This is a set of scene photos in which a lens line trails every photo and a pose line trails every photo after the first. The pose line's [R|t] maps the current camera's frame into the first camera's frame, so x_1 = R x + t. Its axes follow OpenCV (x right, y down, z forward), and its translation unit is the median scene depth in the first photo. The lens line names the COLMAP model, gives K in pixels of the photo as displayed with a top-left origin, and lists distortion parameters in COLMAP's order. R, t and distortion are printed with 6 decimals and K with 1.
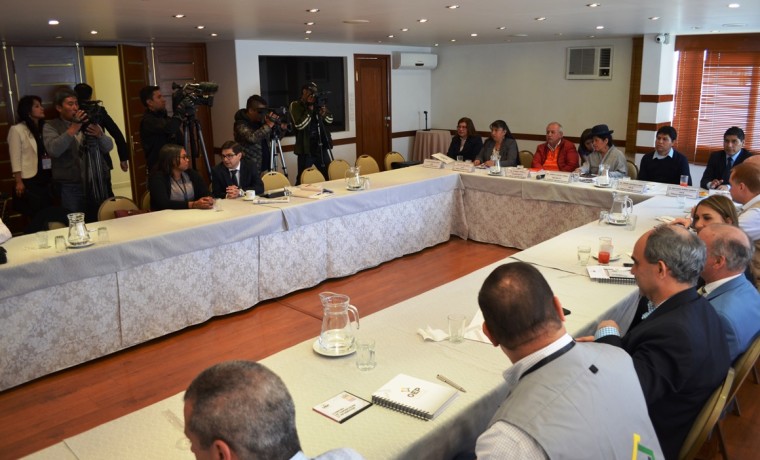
lens RADIAL K [[641.4, 0, 380.0], [0, 641.4, 230.0], [0, 0, 1]] dist [-0.002951, -0.004154]
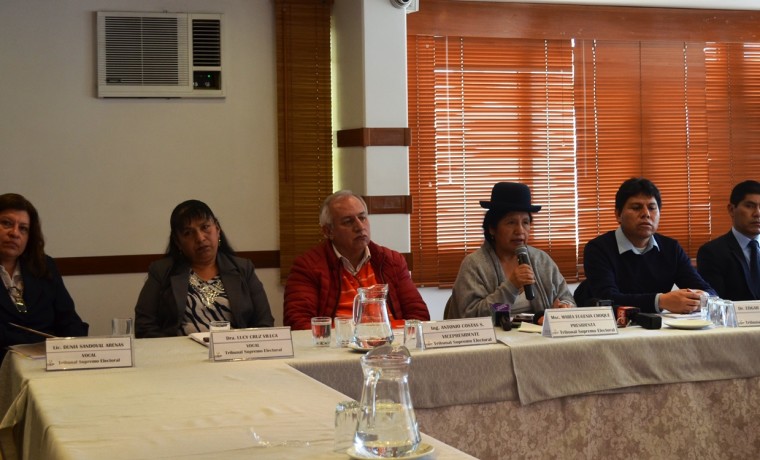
lens RADIAL K [[1310.8, 0, 380.0], [0, 1310.8, 230.0], [0, 0, 1]] dist [-0.010072, -0.061645]
pose [[0.462791, -0.041143, 0.885512, -0.318967], [0.225336, 0.971570, -0.072625, -0.083541], [-0.857350, 0.233148, 0.458905, 0.609821]]
